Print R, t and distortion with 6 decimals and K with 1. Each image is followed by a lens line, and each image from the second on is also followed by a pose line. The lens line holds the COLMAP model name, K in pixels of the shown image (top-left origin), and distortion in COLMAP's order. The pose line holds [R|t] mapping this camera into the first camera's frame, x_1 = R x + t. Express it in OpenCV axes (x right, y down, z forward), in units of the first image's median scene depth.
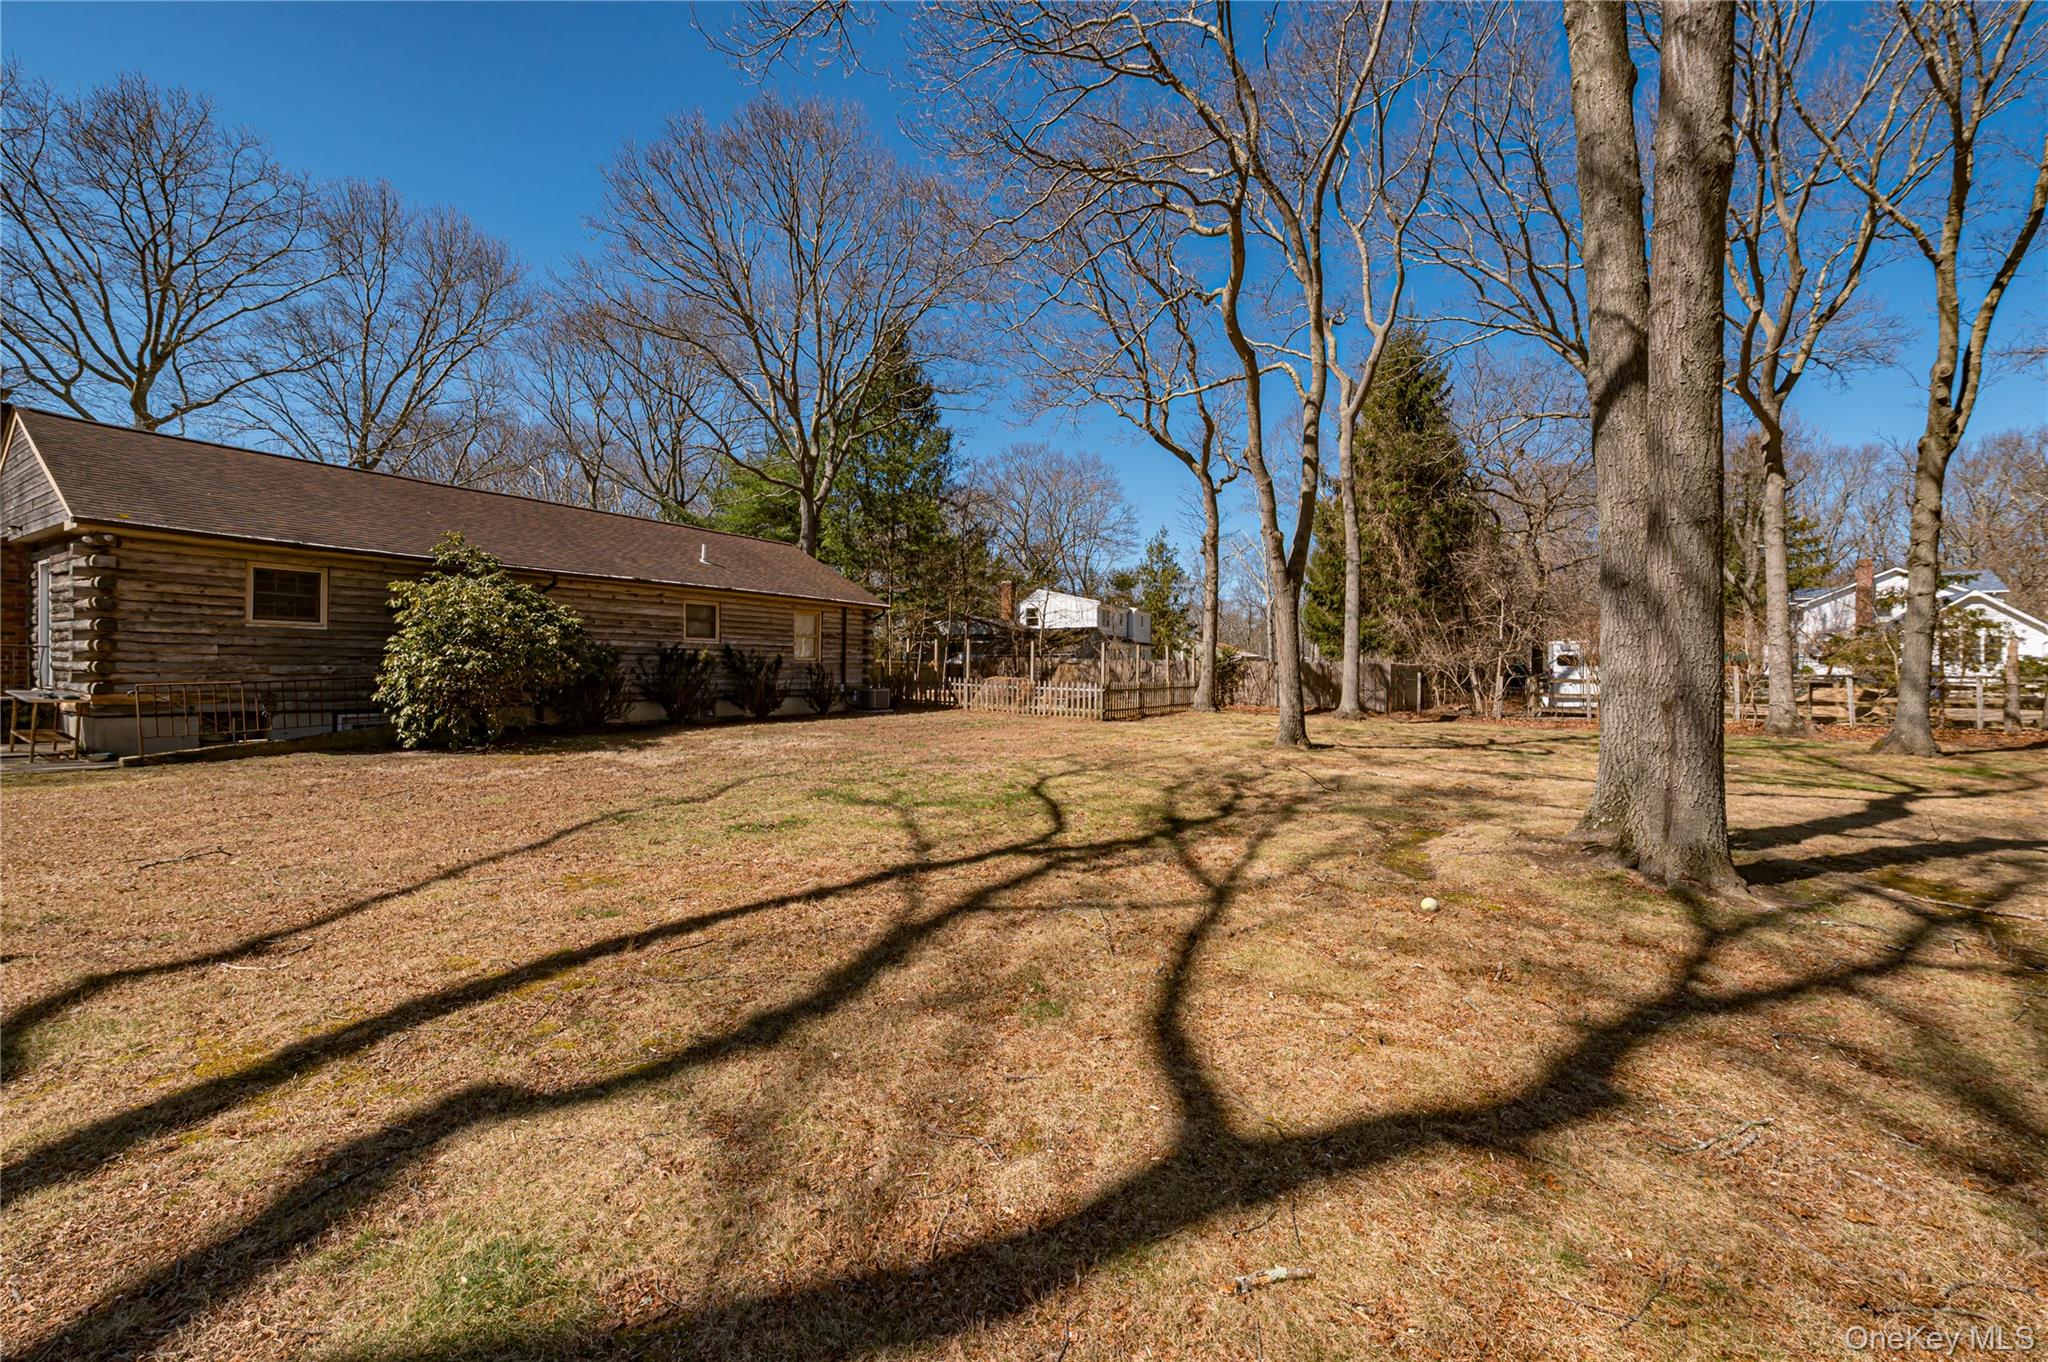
lens RADIAL K [[797.2, 0, 1013.2], [0, 797.2, 666.2], [0, 0, 1]] dist [0.012334, -0.000869]
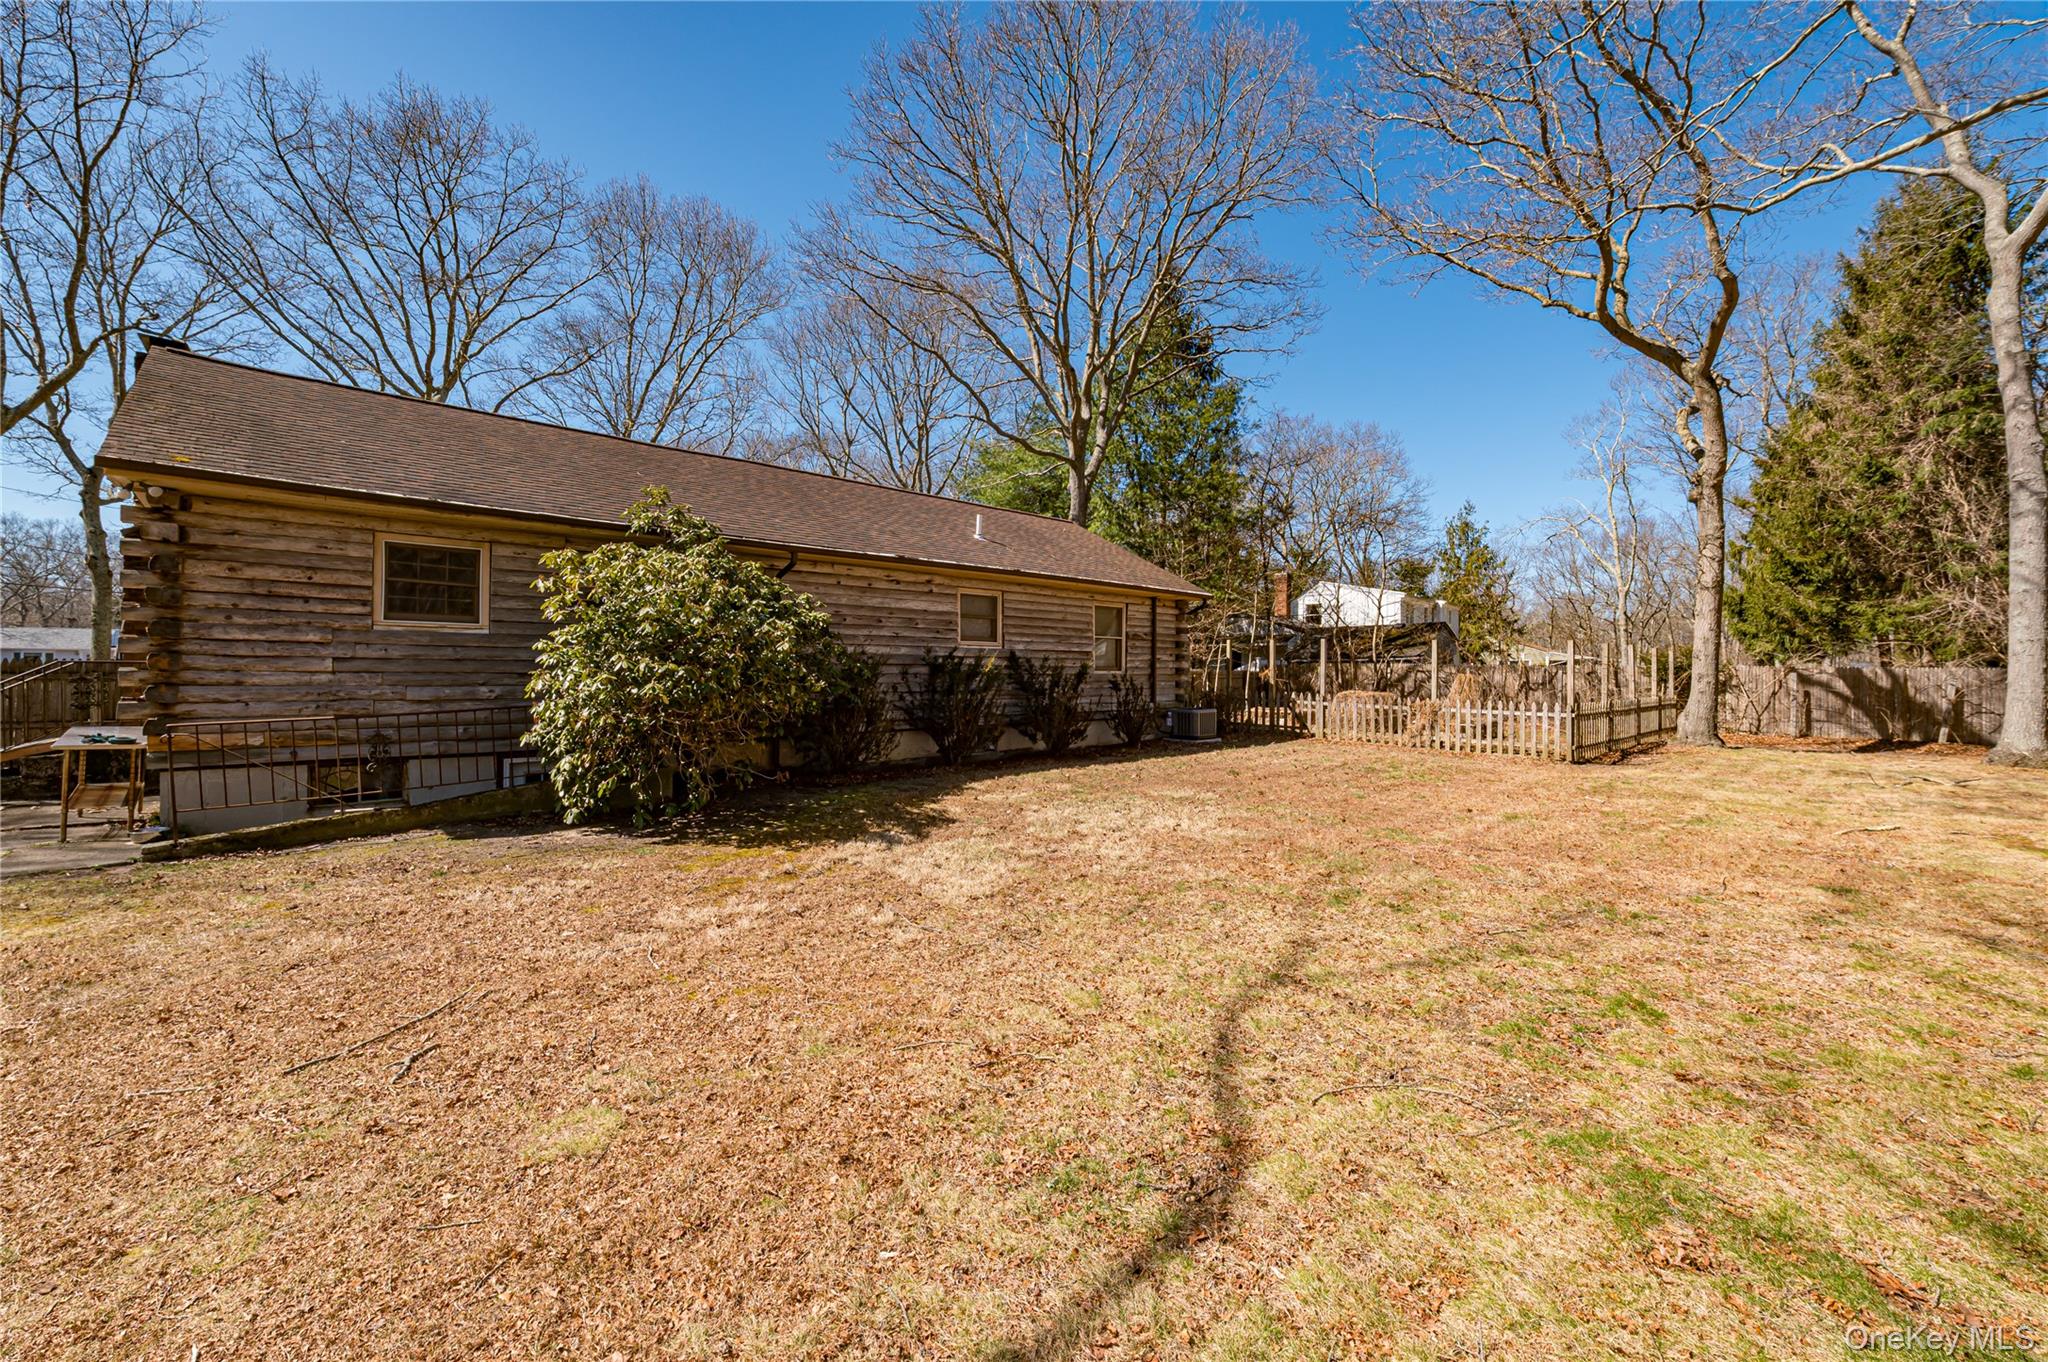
lens RADIAL K [[797.2, 0, 1036.1], [0, 797.2, 672.0], [0, 0, 1]] dist [0.012334, -0.000869]
pose [[0.970422, -0.005891, -0.241341, -0.160473], [0.005998, 0.999982, -0.000290, -0.006756], [0.241339, -0.001166, 0.970440, 0.301391]]
